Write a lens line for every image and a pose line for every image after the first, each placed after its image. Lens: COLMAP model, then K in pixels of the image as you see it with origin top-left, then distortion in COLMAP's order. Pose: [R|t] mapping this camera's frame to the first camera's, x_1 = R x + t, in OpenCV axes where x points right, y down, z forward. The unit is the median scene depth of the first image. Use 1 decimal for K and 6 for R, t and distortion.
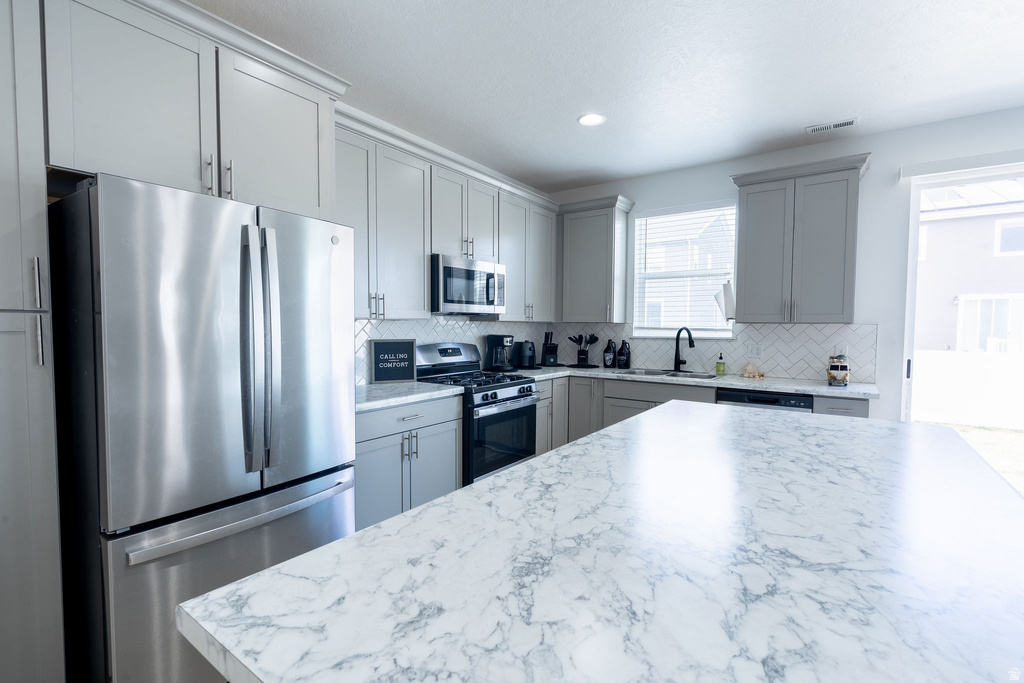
lens RADIAL K [[464.9, 0, 512.0], [0, 464.9, 341.5], [0, 0, 1]] dist [-0.002087, 0.001079]
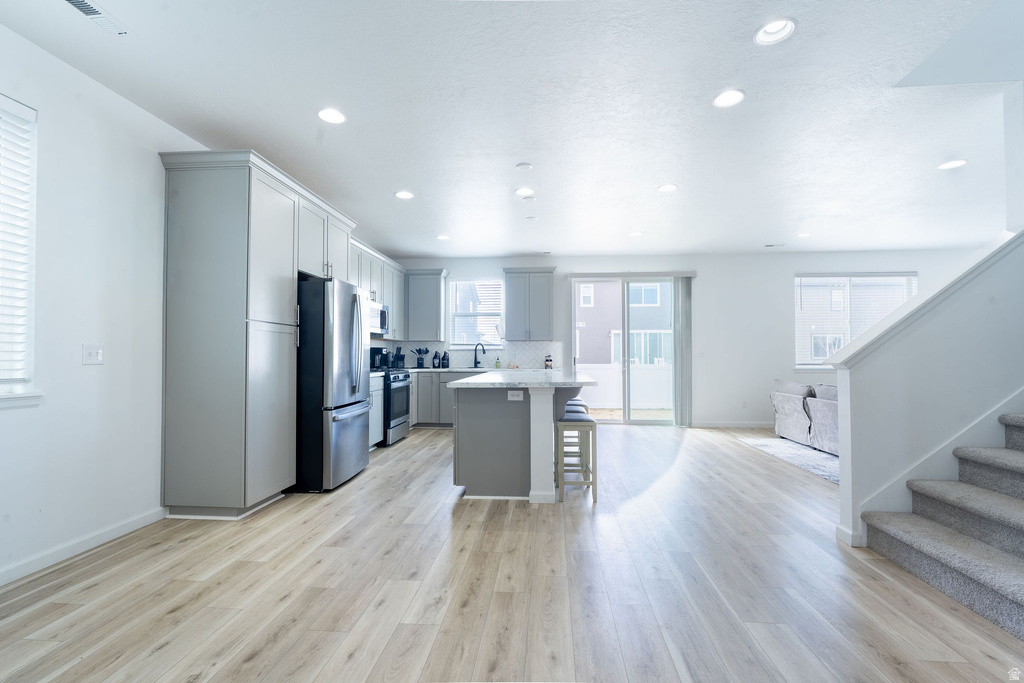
lens RADIAL K [[464.9, 0, 512.0], [0, 464.9, 341.5], [0, 0, 1]] dist [-0.002087, 0.001079]
pose [[0.858633, 0.008386, 0.512522, -0.475830], [0.024696, 0.998028, -0.057702, 0.073379], [-0.511995, 0.062202, 0.856733, -0.664918]]
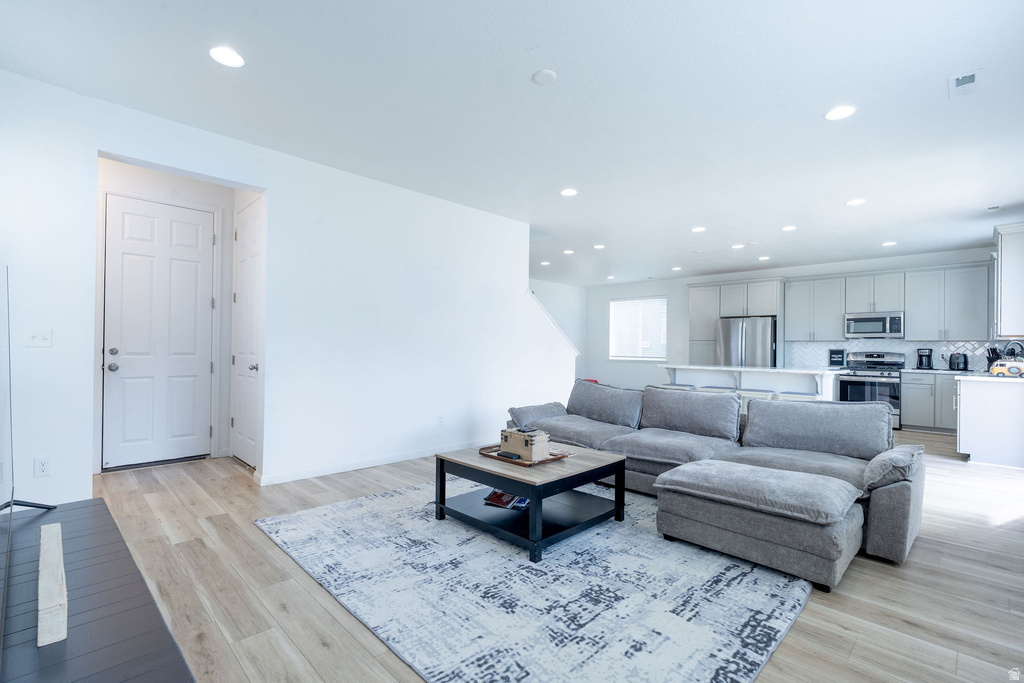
lens RADIAL K [[464.9, 0, 512.0], [0, 464.9, 341.5], [0, 0, 1]] dist [-0.002087, 0.001079]
pose [[-0.167886, -0.020325, -0.985597, 2.022015], [-0.047728, 0.998783, -0.012467, 0.056825], [0.984650, 0.044948, -0.168652, -0.241287]]
